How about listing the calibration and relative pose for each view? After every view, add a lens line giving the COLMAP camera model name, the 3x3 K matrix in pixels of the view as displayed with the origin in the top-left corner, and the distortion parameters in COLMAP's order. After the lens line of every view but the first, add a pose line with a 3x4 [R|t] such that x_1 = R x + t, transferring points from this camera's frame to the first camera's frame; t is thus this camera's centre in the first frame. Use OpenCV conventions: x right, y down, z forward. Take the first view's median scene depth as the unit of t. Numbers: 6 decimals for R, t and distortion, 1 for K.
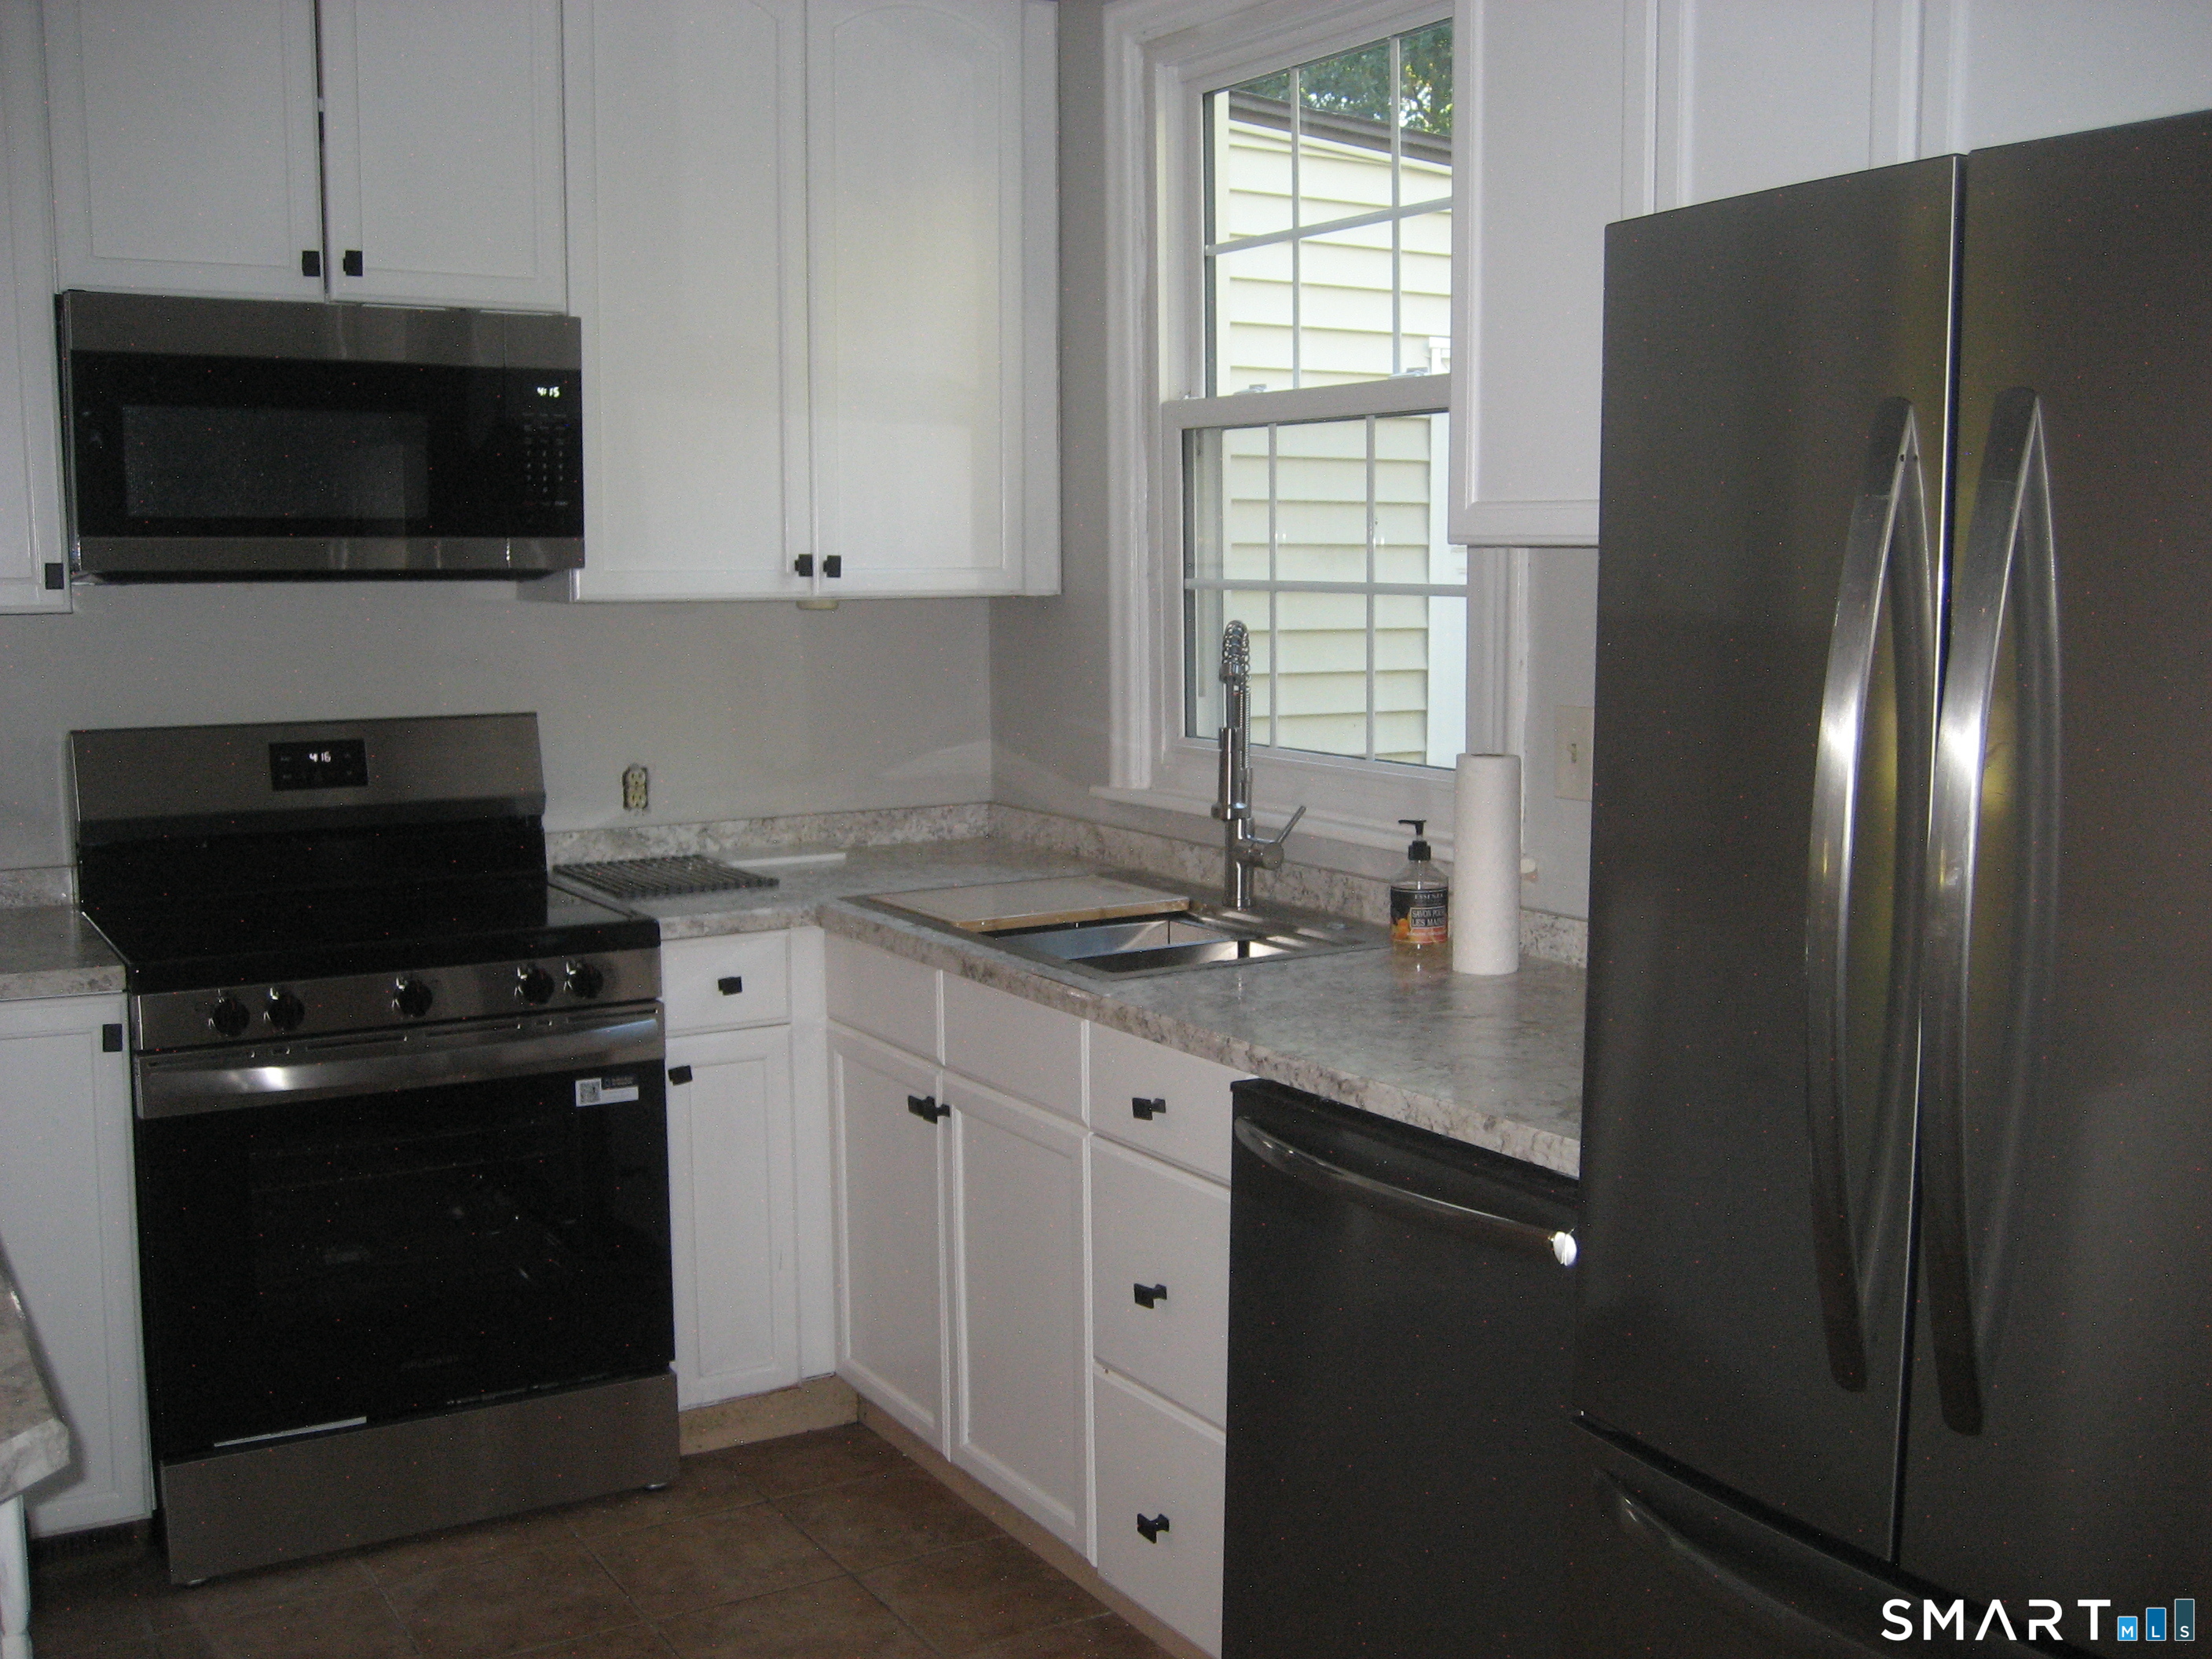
lens RADIAL K [[2311.1, 0, 1100.2], [0, 2311.1, 830.6], [0, 0, 1]] dist [-0.078279, 0.000000]
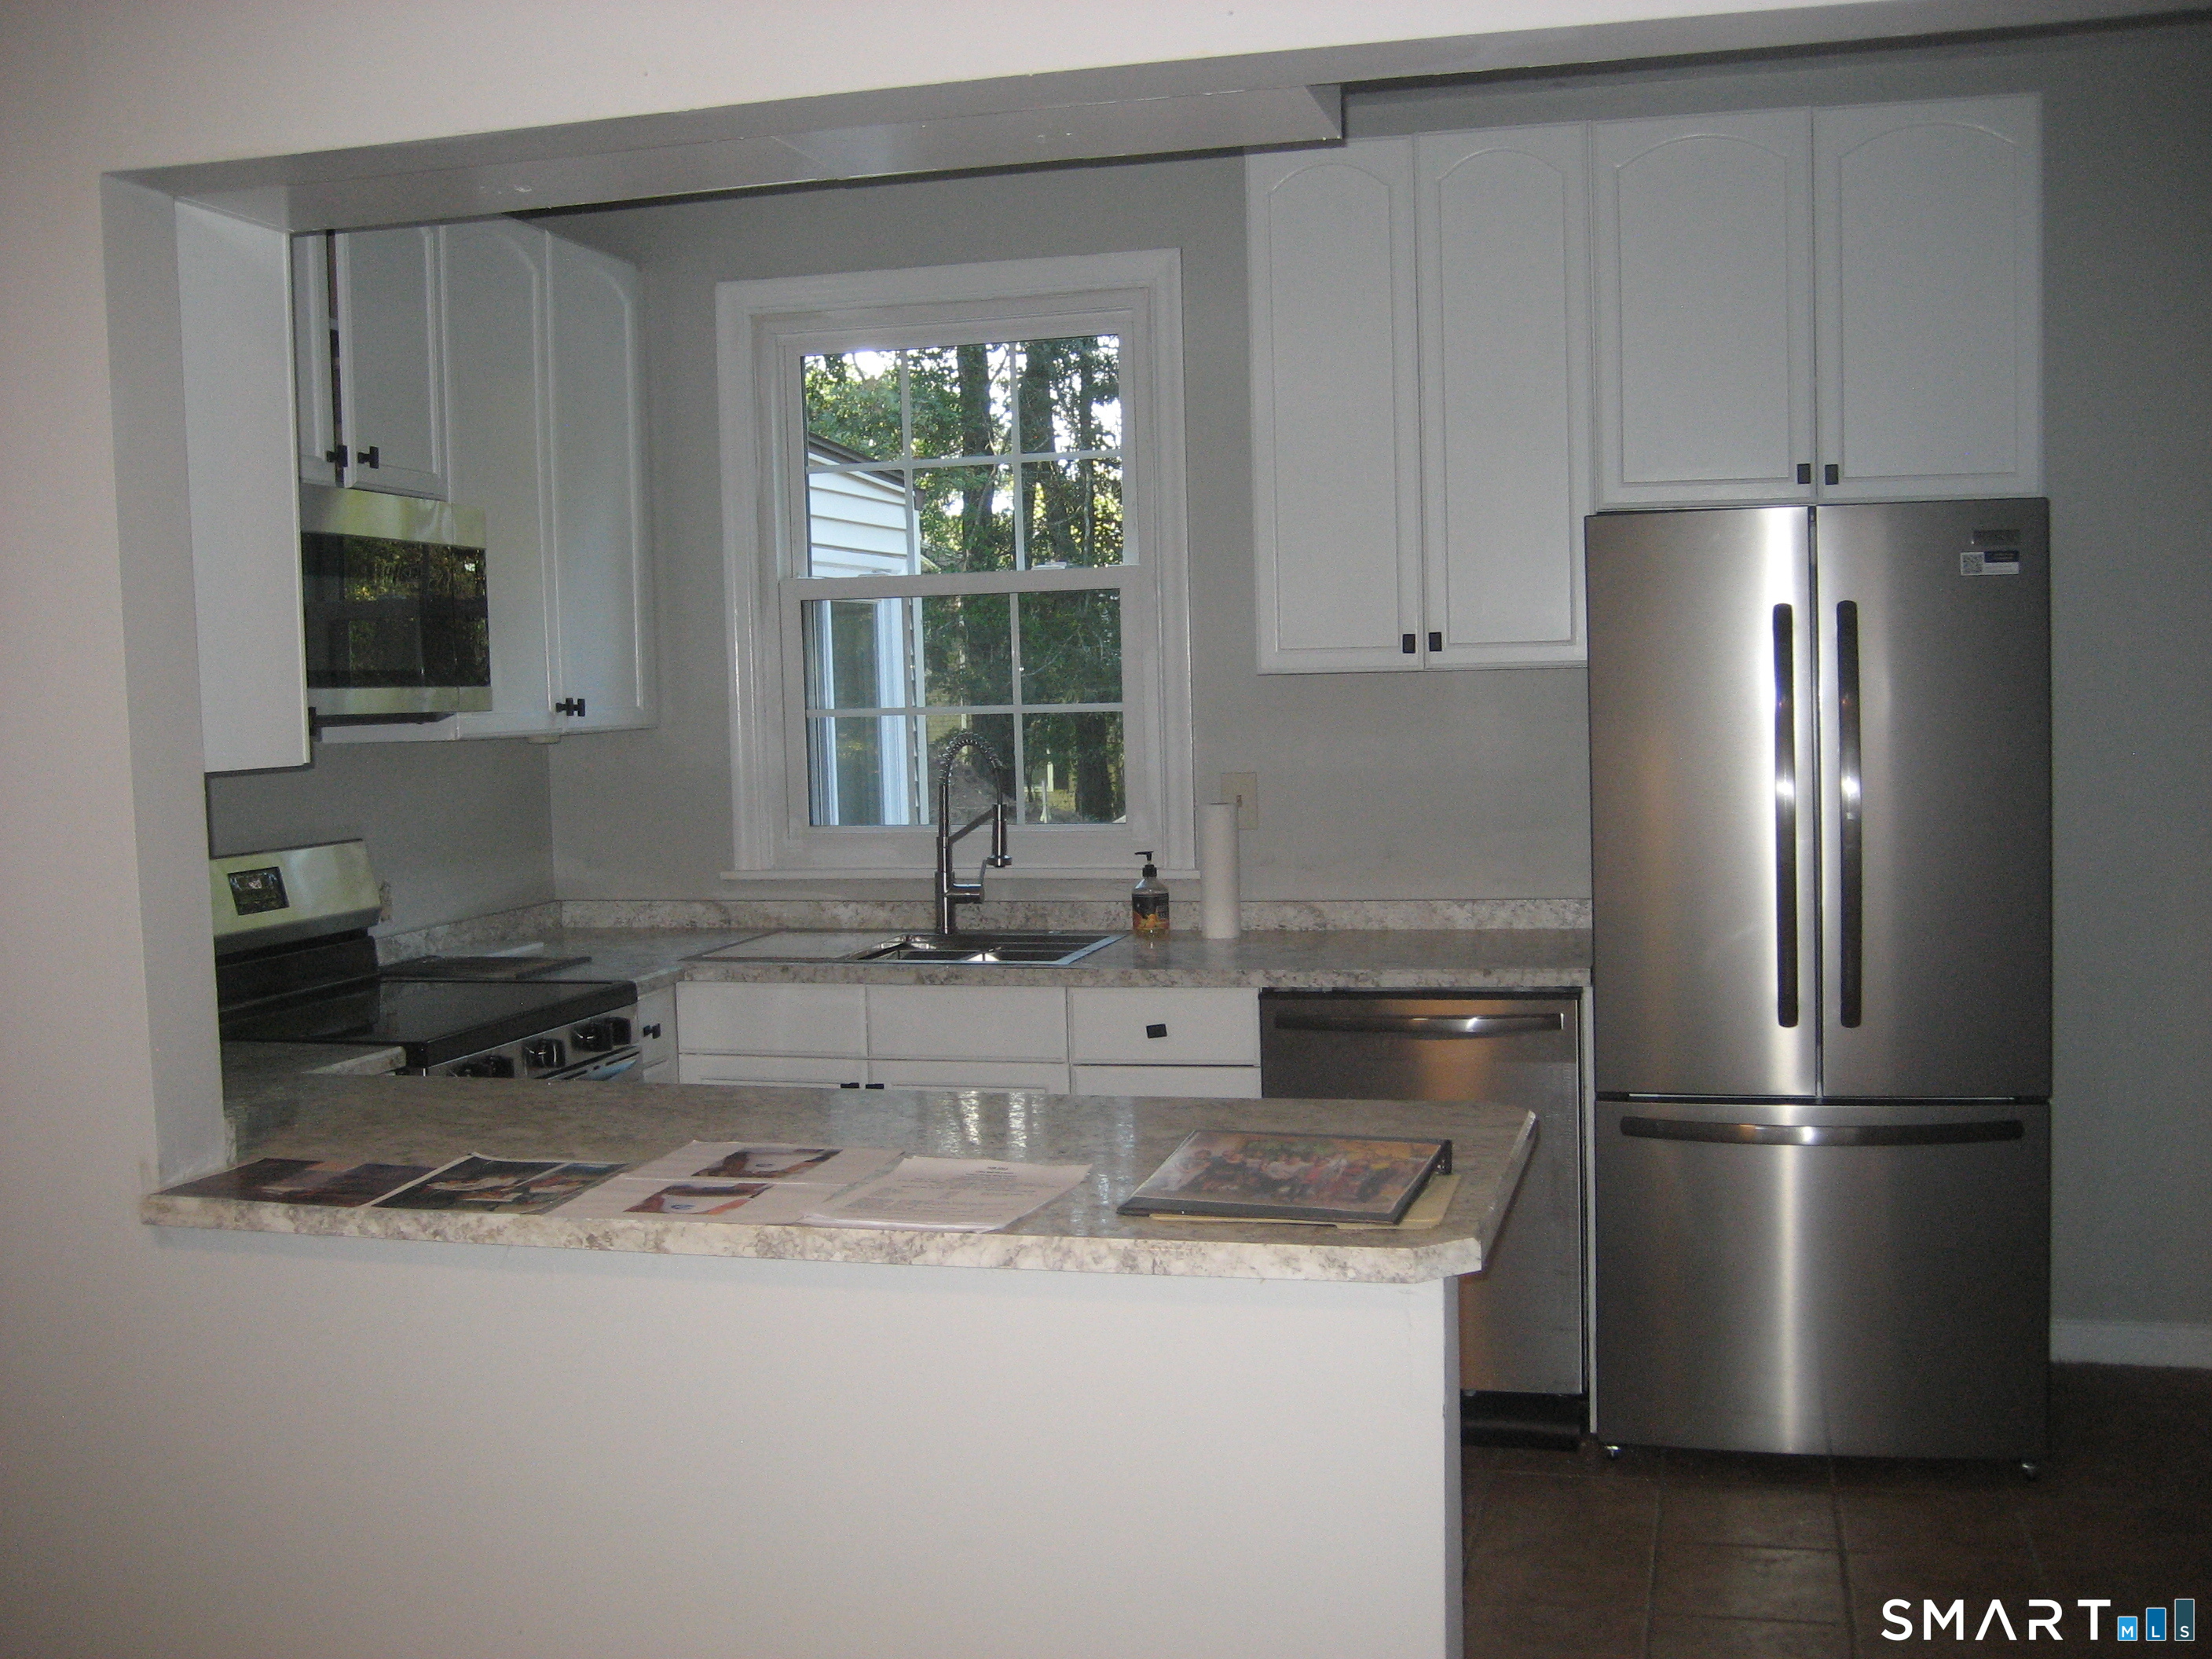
lens RADIAL K [[2311.1, 0, 1104.1], [0, 2311.1, 825.7], [0, 0, 1]] dist [-0.078279, 0.000000]
pose [[0.727946, -0.059504, 0.683048, -0.844961], [0.106411, 0.993961, -0.026817, 0.014958], [-0.677327, 0.092205, 0.729881, -0.113381]]
